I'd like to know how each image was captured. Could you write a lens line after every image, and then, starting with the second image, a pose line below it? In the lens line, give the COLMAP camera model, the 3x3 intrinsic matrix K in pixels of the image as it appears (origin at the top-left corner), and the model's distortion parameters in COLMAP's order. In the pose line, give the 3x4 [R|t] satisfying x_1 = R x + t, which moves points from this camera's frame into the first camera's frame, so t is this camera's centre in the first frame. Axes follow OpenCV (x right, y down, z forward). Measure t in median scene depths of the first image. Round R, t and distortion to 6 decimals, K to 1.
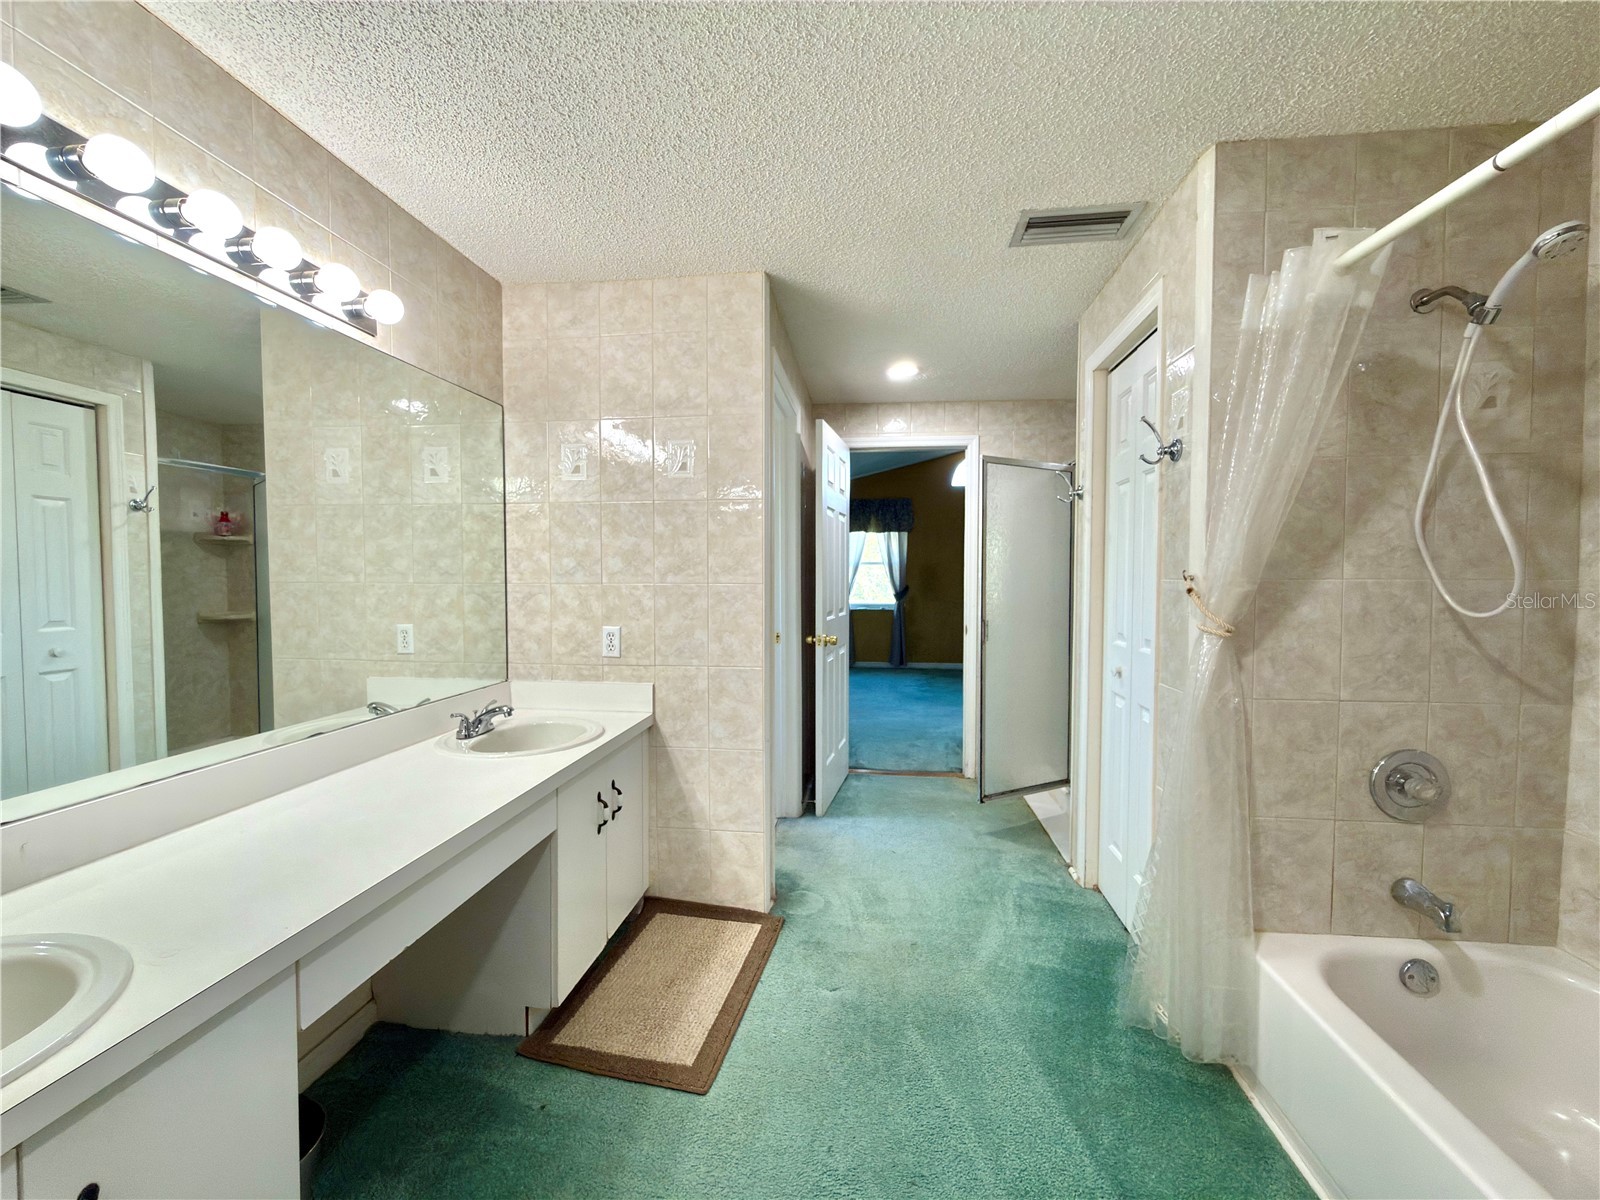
lens RADIAL K [[635.9, 0, 800.0], [0, 635.9, 600.0], [0, 0, 1]] dist [-0.000354, 0.000721]
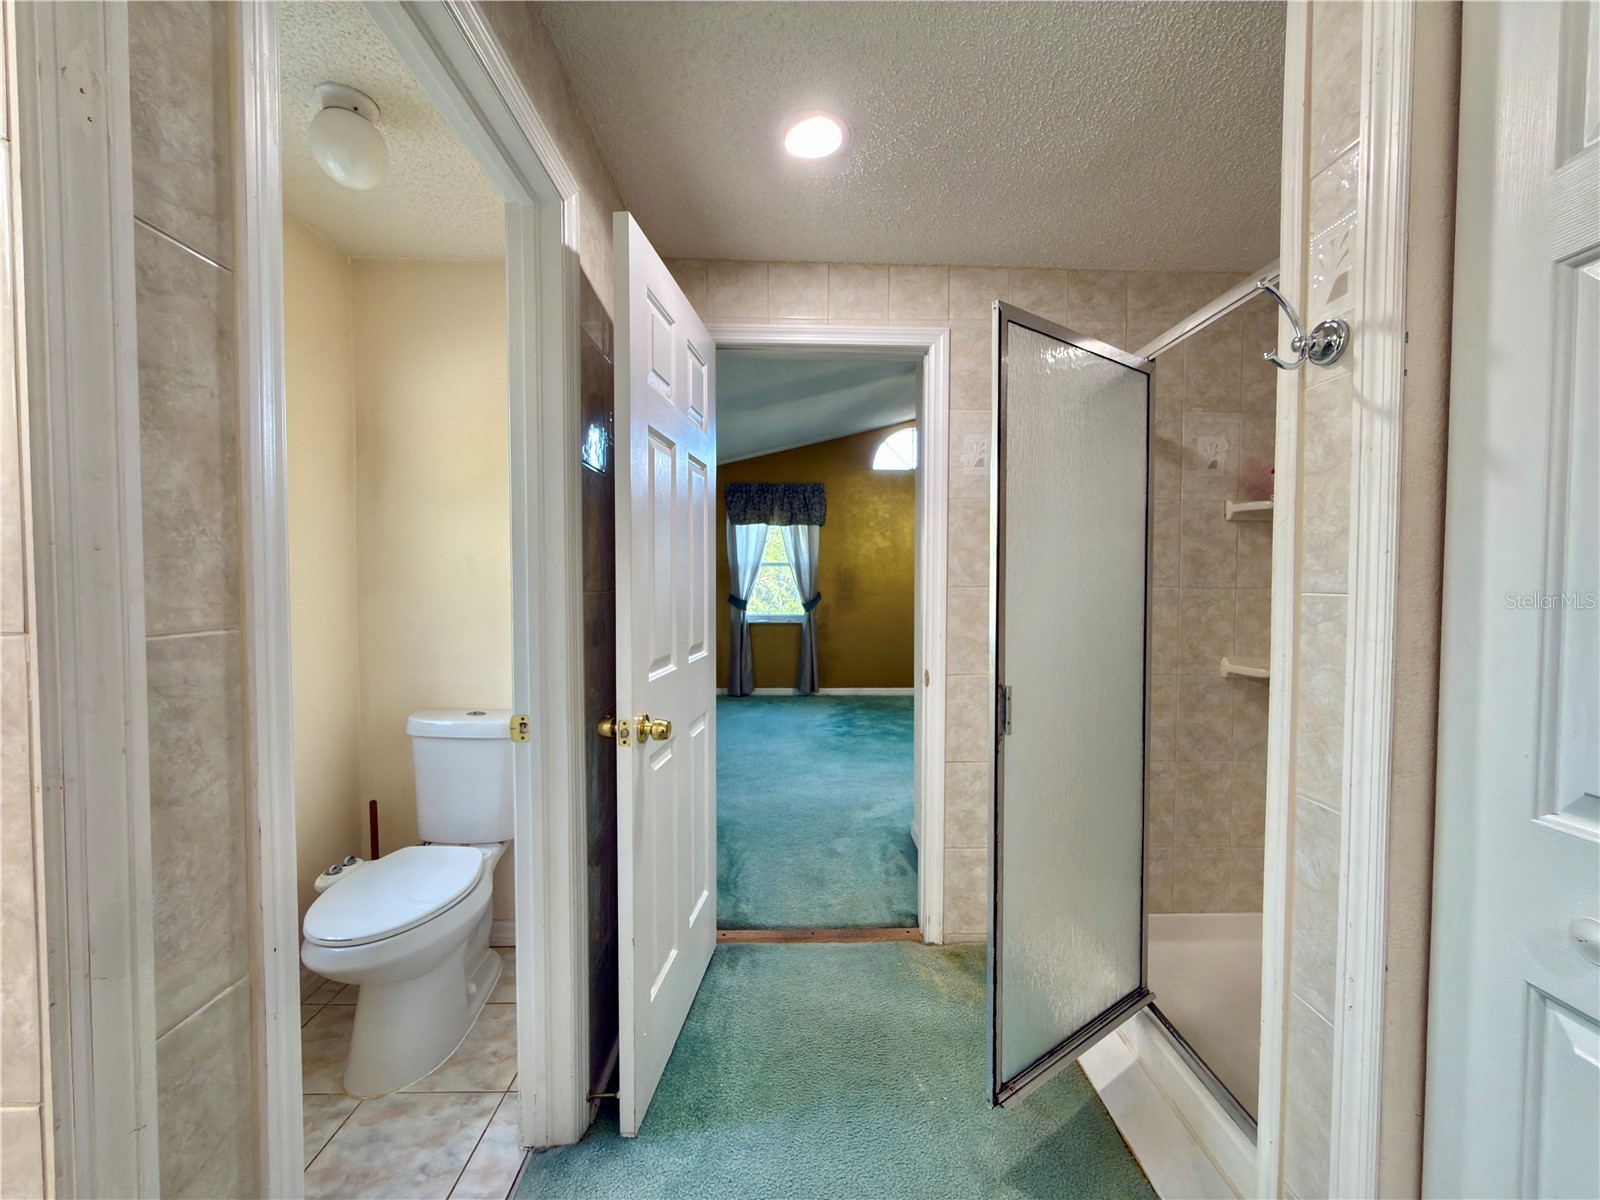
lens RADIAL K [[635.9, 0, 800.0], [0, 635.9, 600.0], [0, 0, 1]] dist [-0.000354, 0.000721]
pose [[0.990246, -0.002389, 0.139309, 0.073209], [0.003125, 0.999982, -0.005067, -0.019253], [-0.139295, 0.005452, 0.990236, 0.461047]]
